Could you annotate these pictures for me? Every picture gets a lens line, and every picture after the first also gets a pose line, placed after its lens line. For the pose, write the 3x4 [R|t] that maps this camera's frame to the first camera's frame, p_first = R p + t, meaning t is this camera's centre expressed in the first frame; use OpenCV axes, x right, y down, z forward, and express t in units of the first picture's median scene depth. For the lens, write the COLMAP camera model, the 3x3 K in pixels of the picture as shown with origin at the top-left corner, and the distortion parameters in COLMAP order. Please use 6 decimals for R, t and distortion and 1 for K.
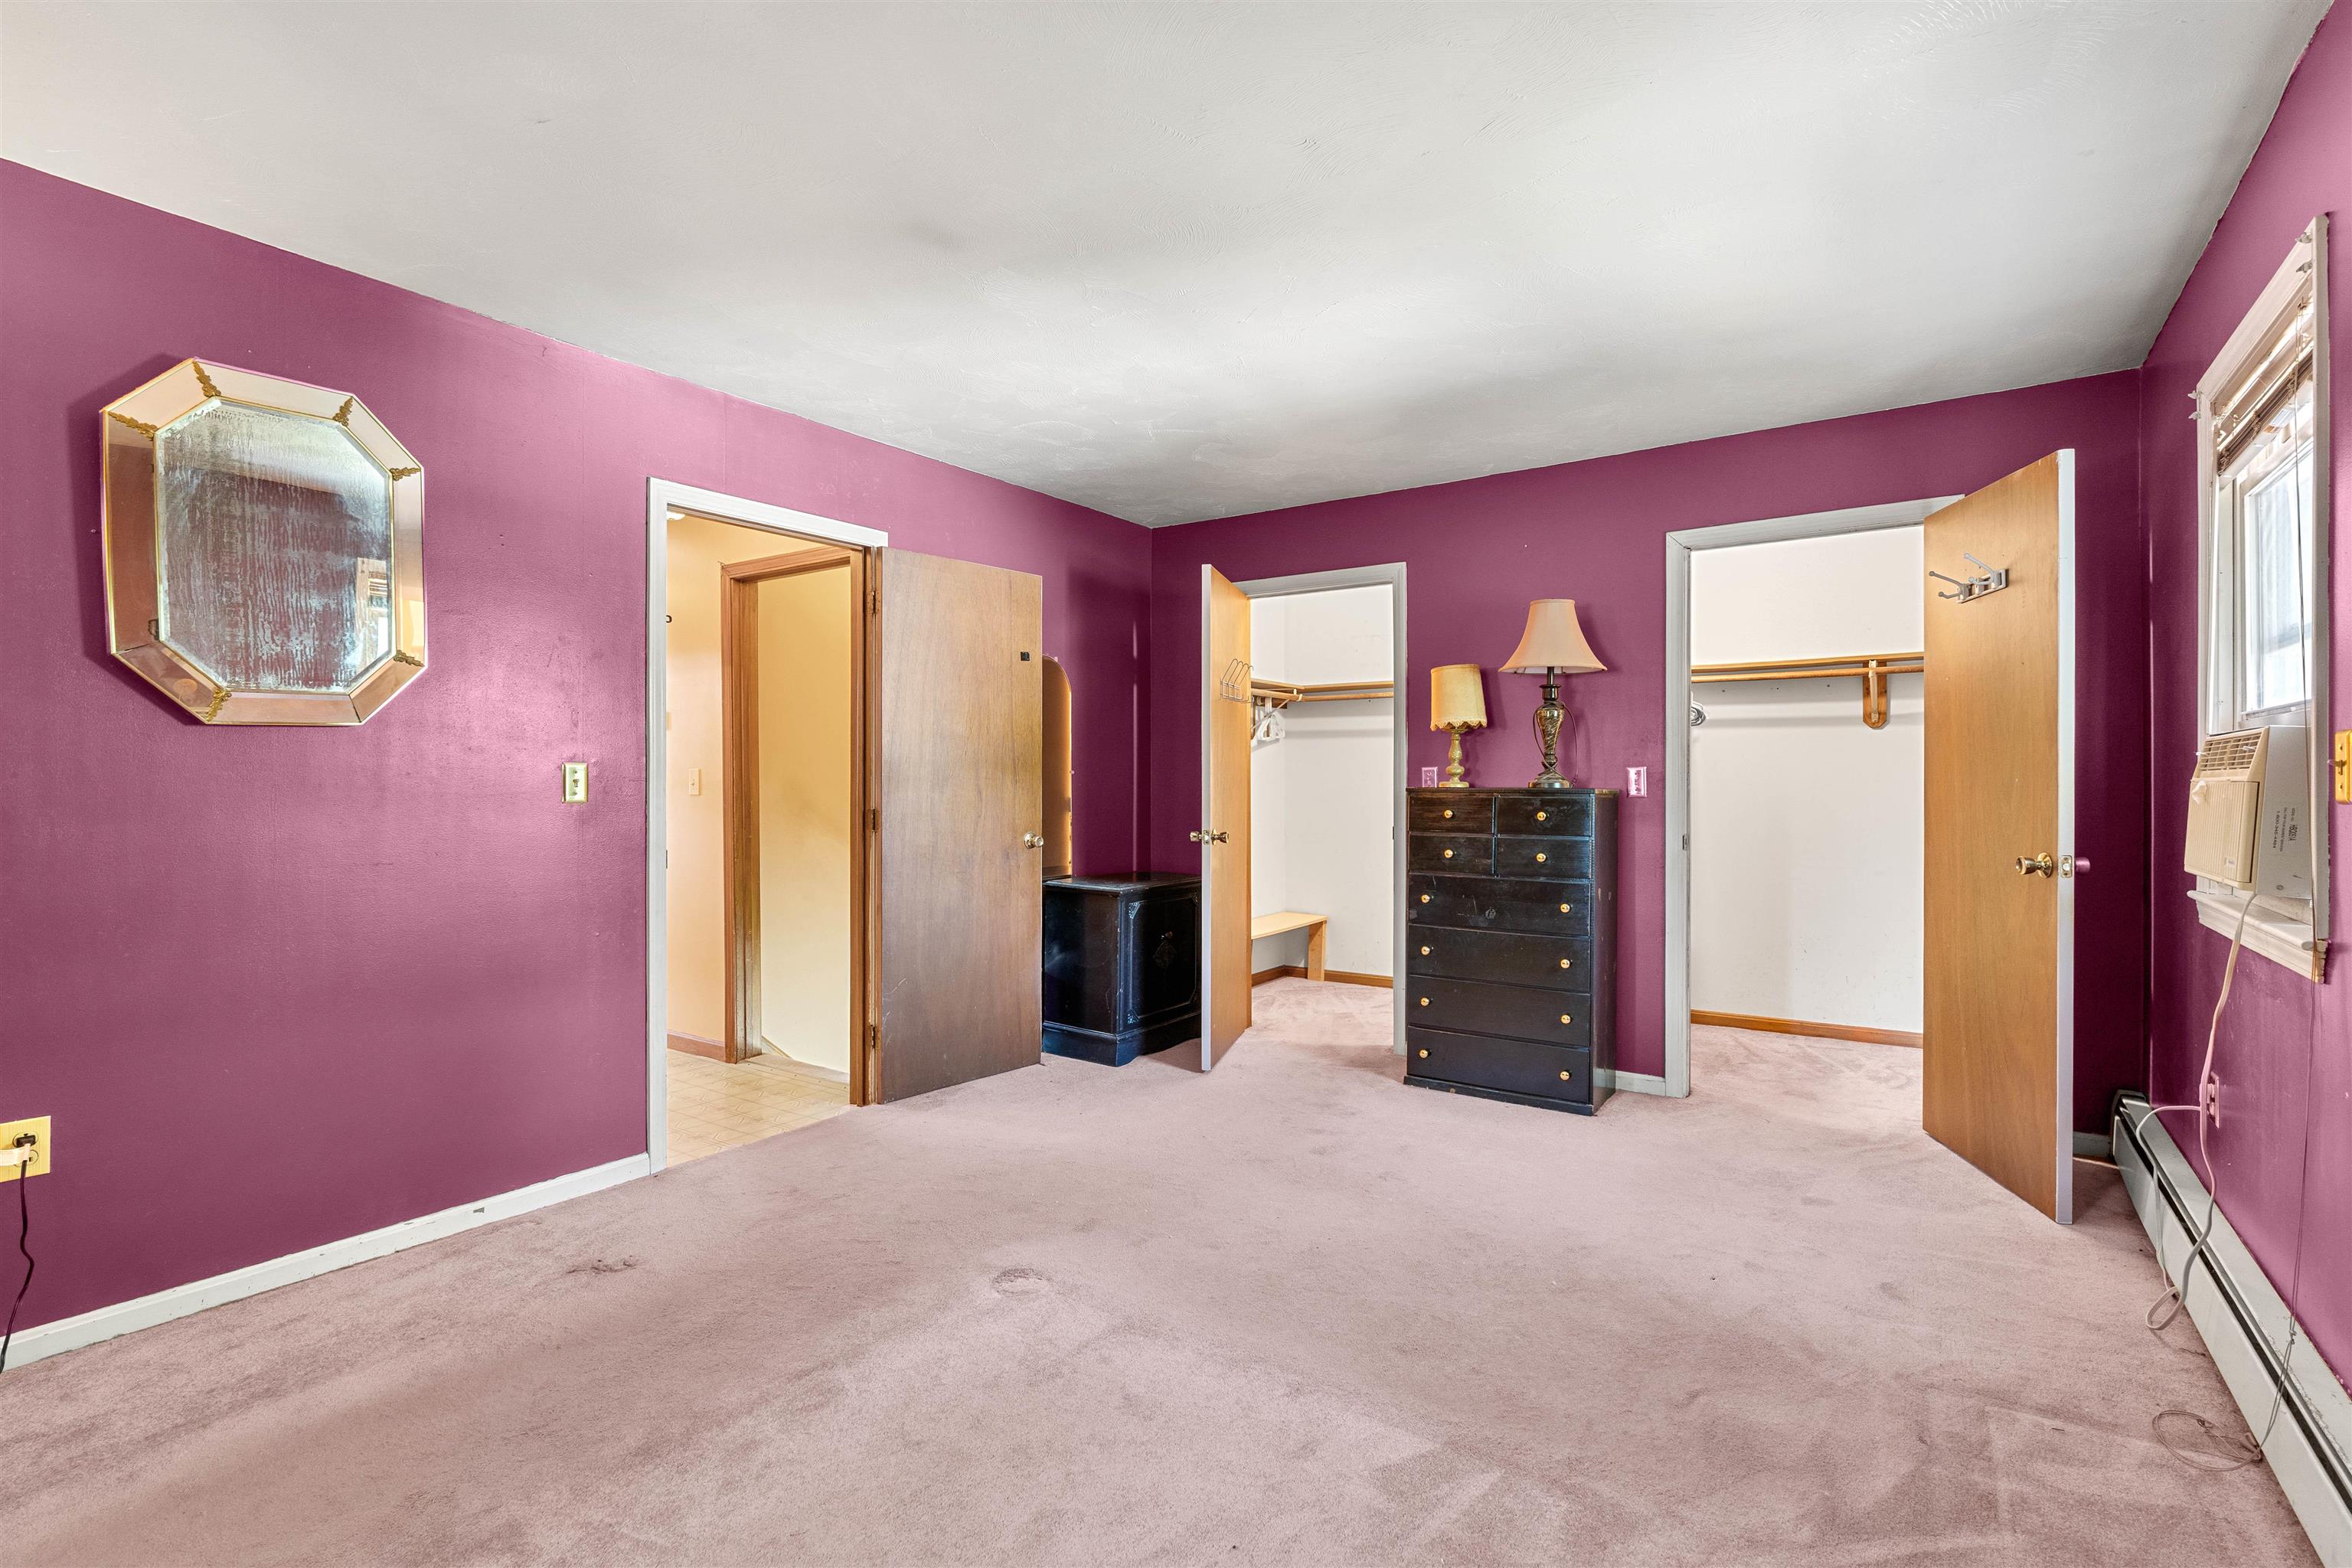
lens RADIAL K [[1079.4, 0, 1174.2], [0, 1079.4, 788.0], [0, 0, 1]] dist [-0.006144, 0.001527]
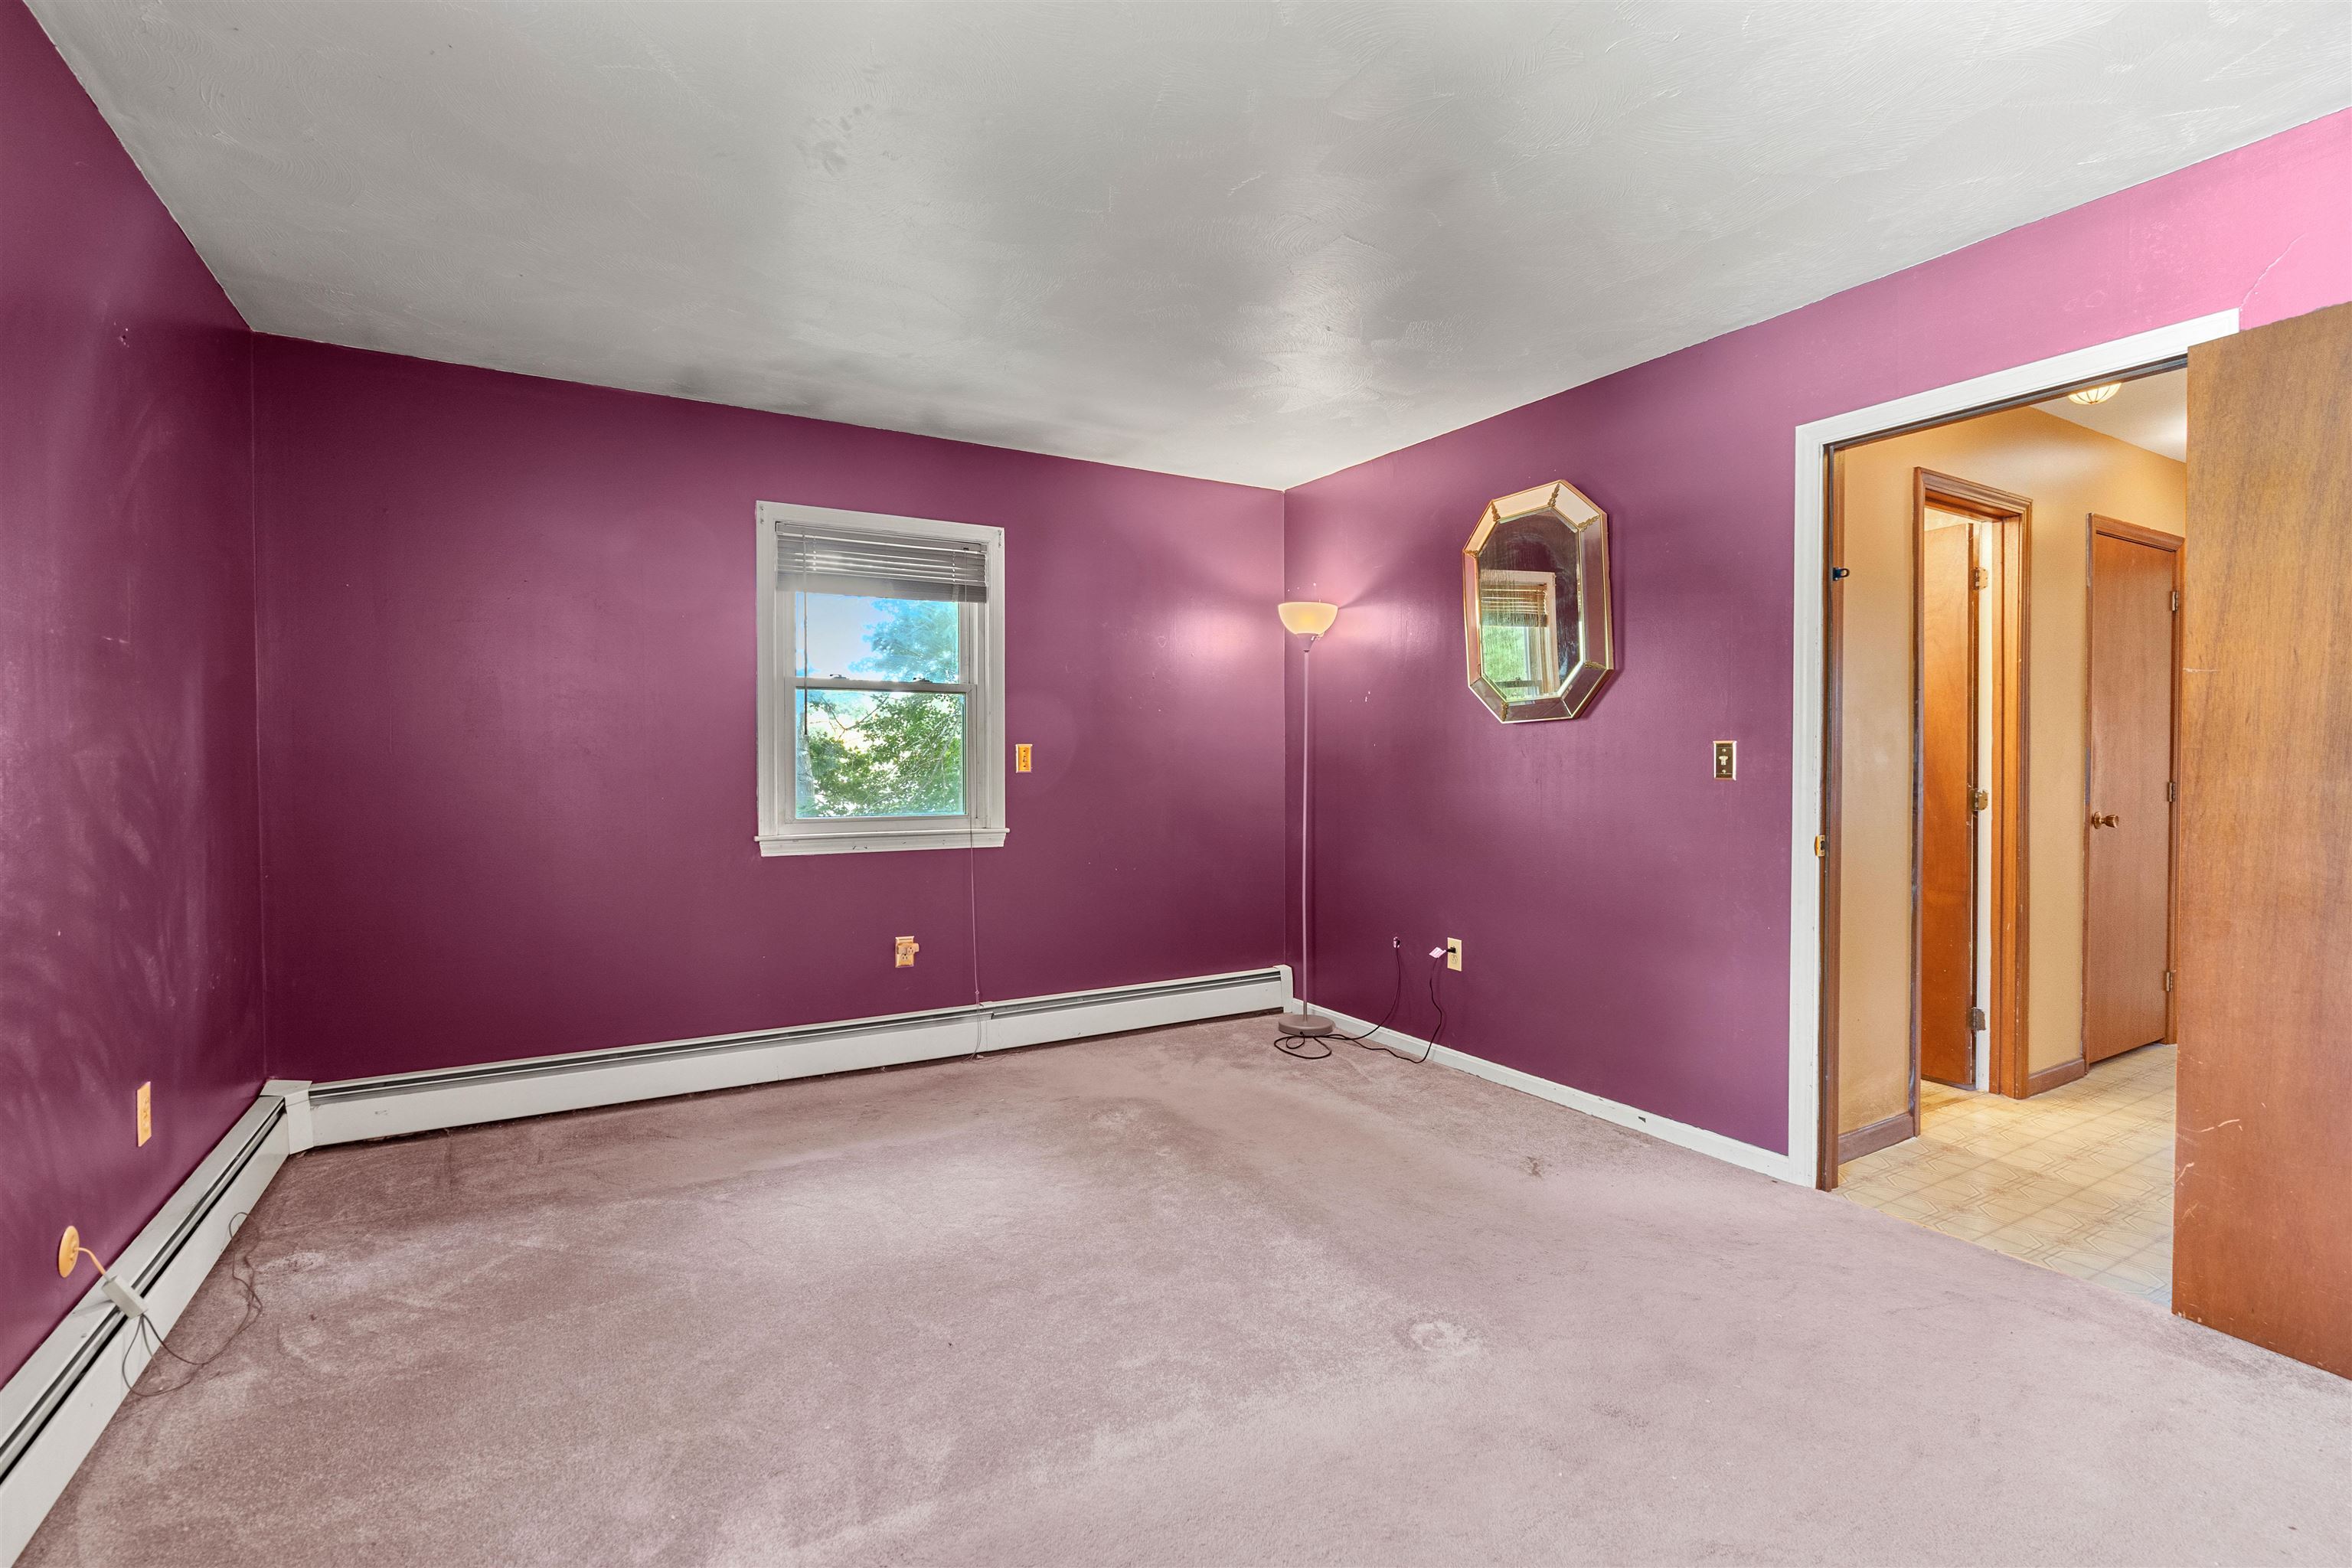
lens RADIAL K [[1079.4, 0, 1182.1], [0, 1079.4, 779.5], [0, 0, 1]] dist [-0.006144, 0.001527]
pose [[-0.407895, 0.014150, -0.912919, 0.709690], [-0.007926, 0.999787, 0.019038, -0.001495], [0.912995, 0.015002, -0.407696, 1.117358]]
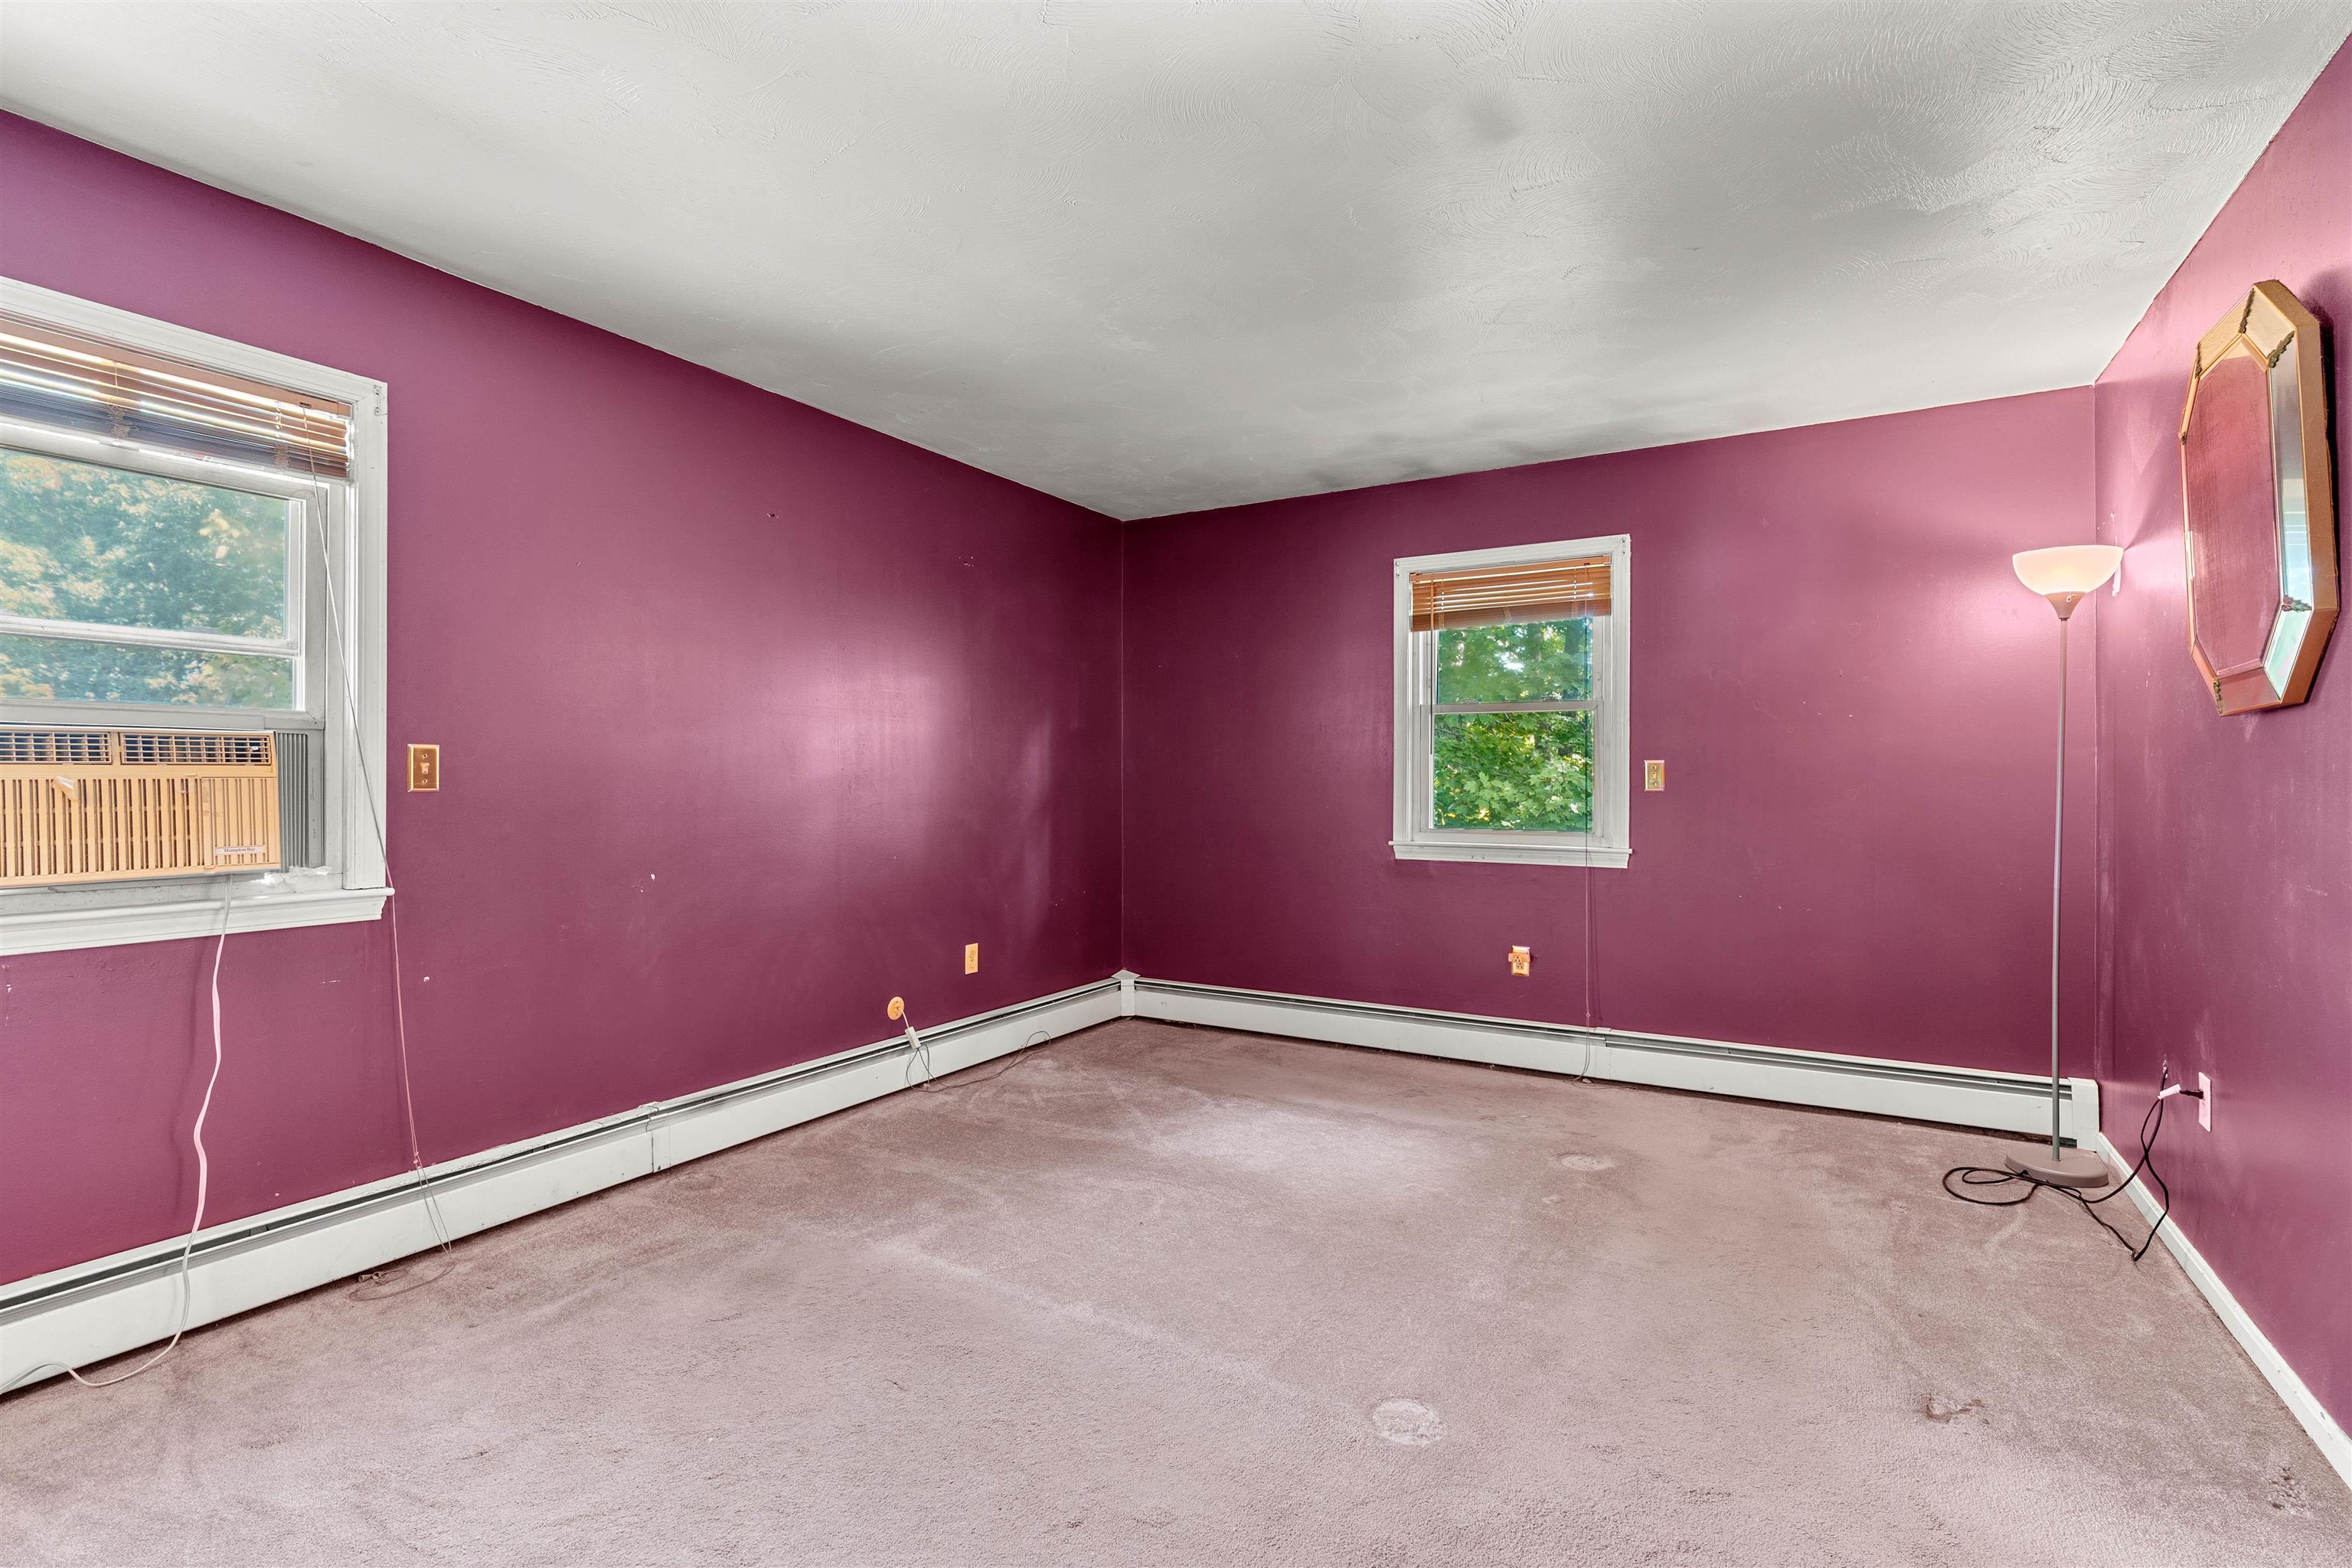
lens RADIAL K [[1079.4, 0, 1186.8], [0, 1079.4, 779.7], [0, 0, 1]] dist [-0.006144, 0.001527]
pose [[-0.996196, -0.002863, -0.087093, 0.083250], [-0.003882, 0.999926, 0.011537, -0.010004], [0.087054, 0.011831, -0.996133, 1.705752]]
